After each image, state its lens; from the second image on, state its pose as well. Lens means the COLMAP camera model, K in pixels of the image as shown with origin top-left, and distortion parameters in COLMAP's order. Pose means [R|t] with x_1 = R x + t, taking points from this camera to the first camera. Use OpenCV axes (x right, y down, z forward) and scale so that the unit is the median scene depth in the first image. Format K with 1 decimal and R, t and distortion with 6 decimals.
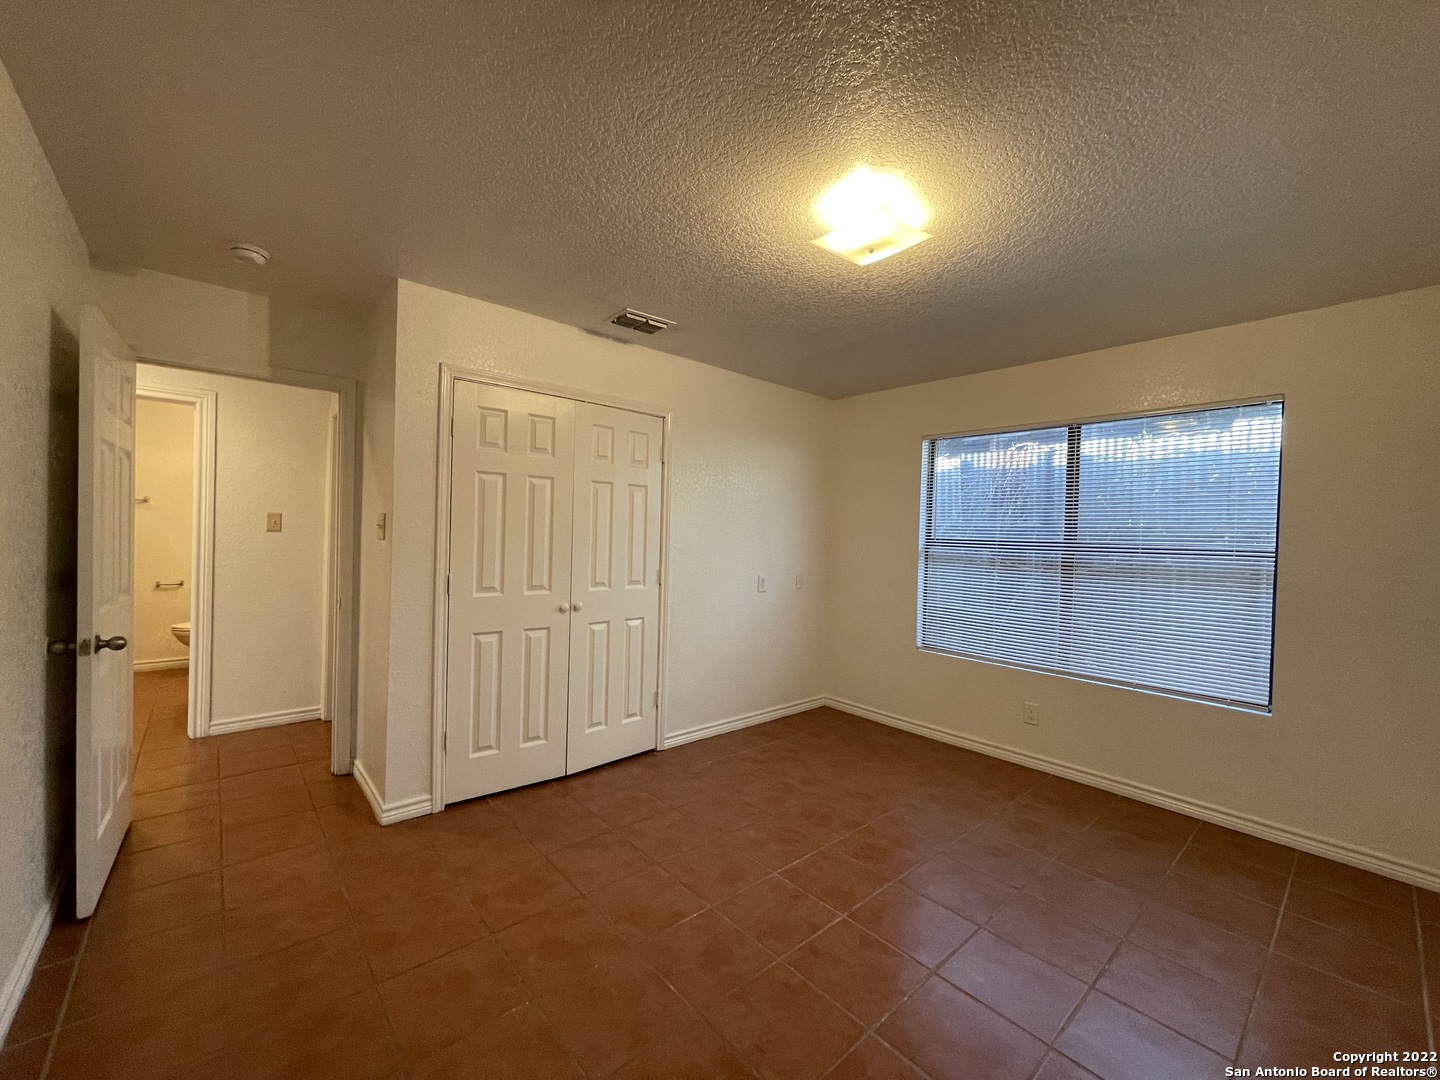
lens RADIAL K [[580.0, 0, 714.7], [0, 580.0, 550.0], [0, 0, 1]] dist [-0.004872, 0.001880]
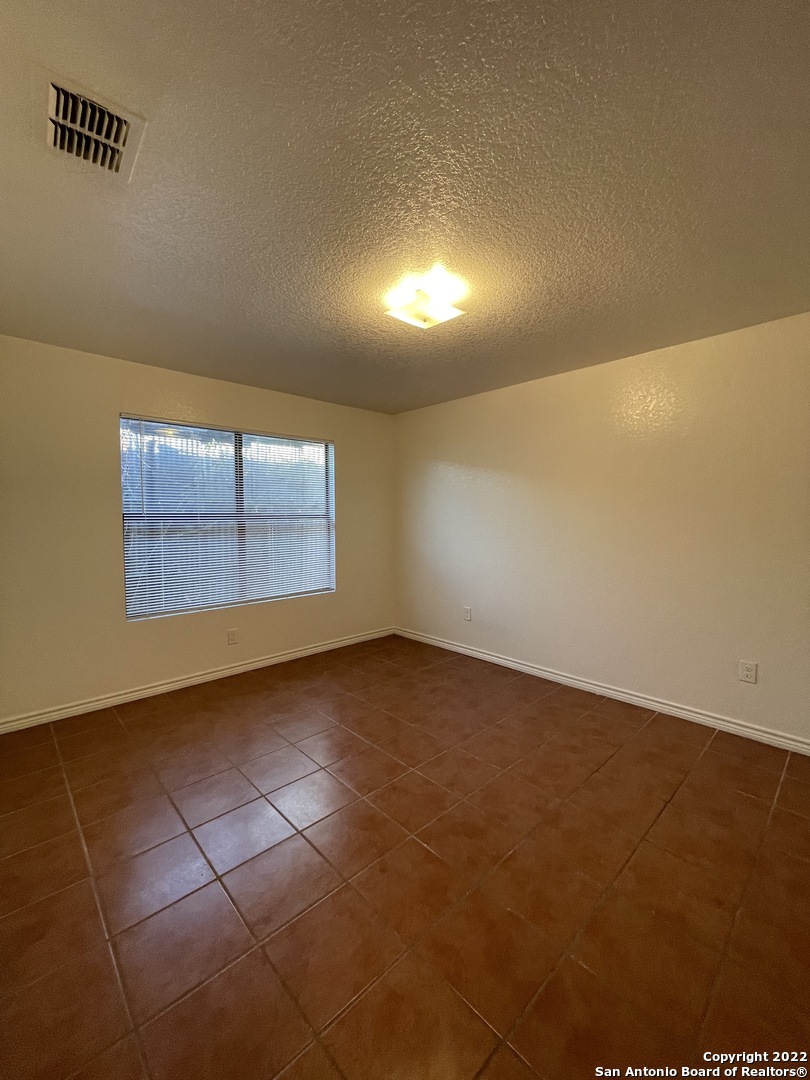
lens RADIAL K [[435.0, 0, 400.5], [0, 435.0, 539.9], [0, 0, 1]] dist [-0.004872, 0.001880]
pose [[-0.038180, -0.091660, 0.995058, -0.606582], [0.027384, 0.995314, 0.092735, -0.045200], [-0.998896, 0.030789, -0.035491, 0.764617]]
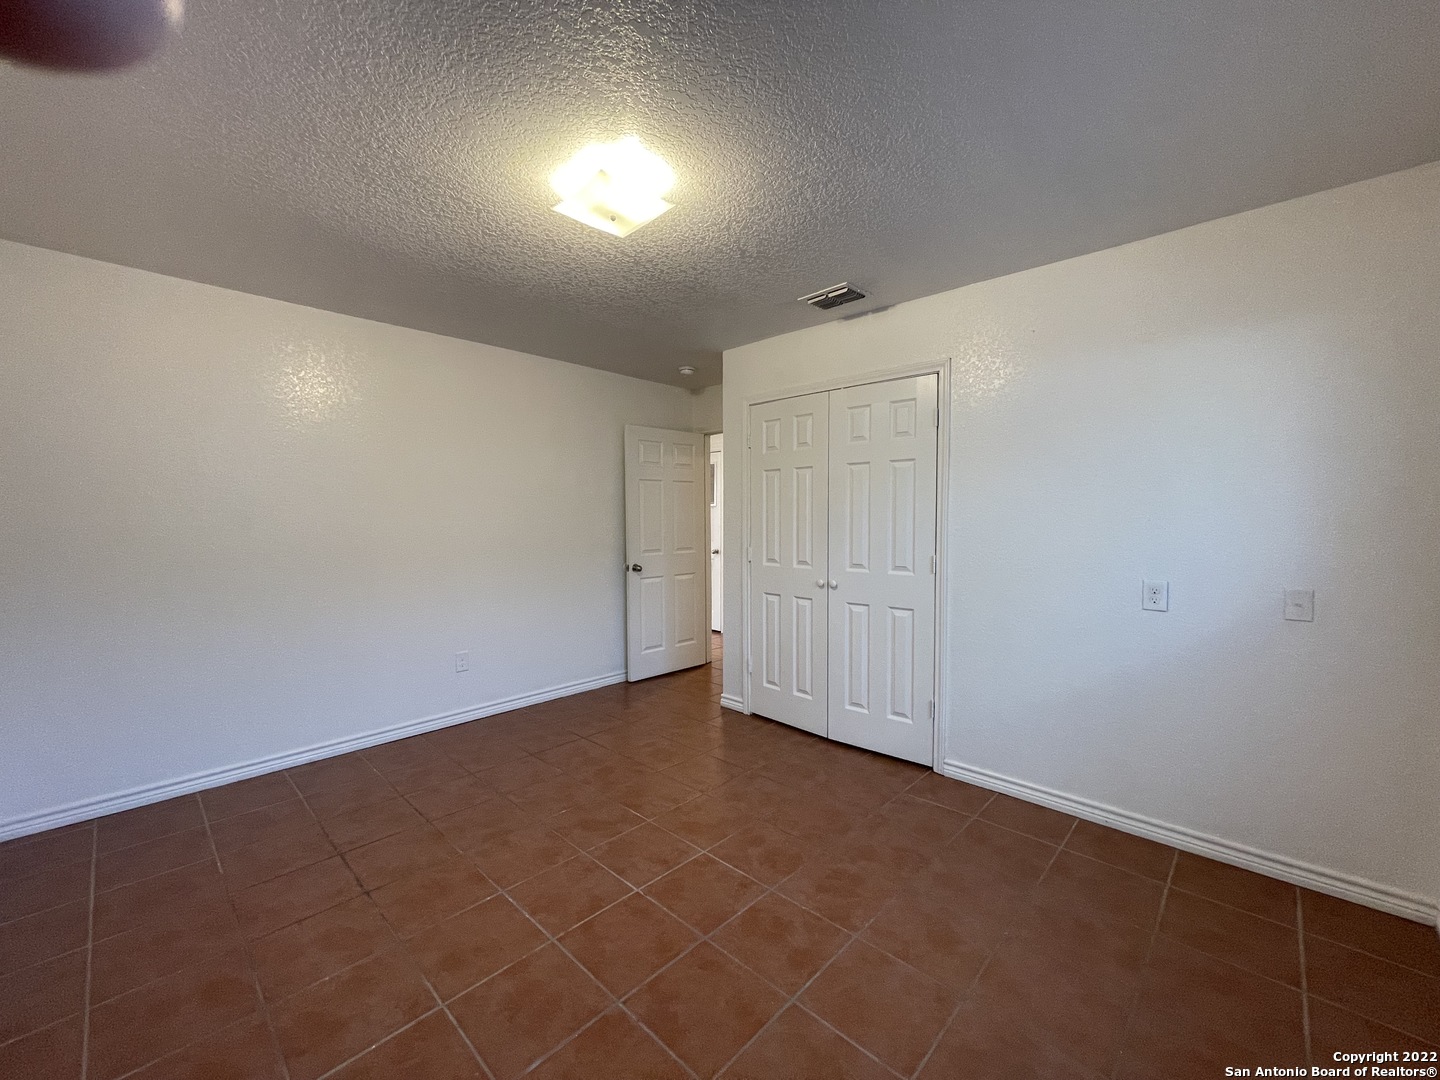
lens RADIAL K [[580.0, 0, 704.2], [0, 580.0, 550.7], [0, 0, 1]] dist [-0.004872, 0.001880]
pose [[0.082499, 0.037217, -0.995896, 0.883149], [-0.016842, 0.999212, 0.035945, 0.000973], [0.996449, 0.013807, 0.083061, 0.741744]]
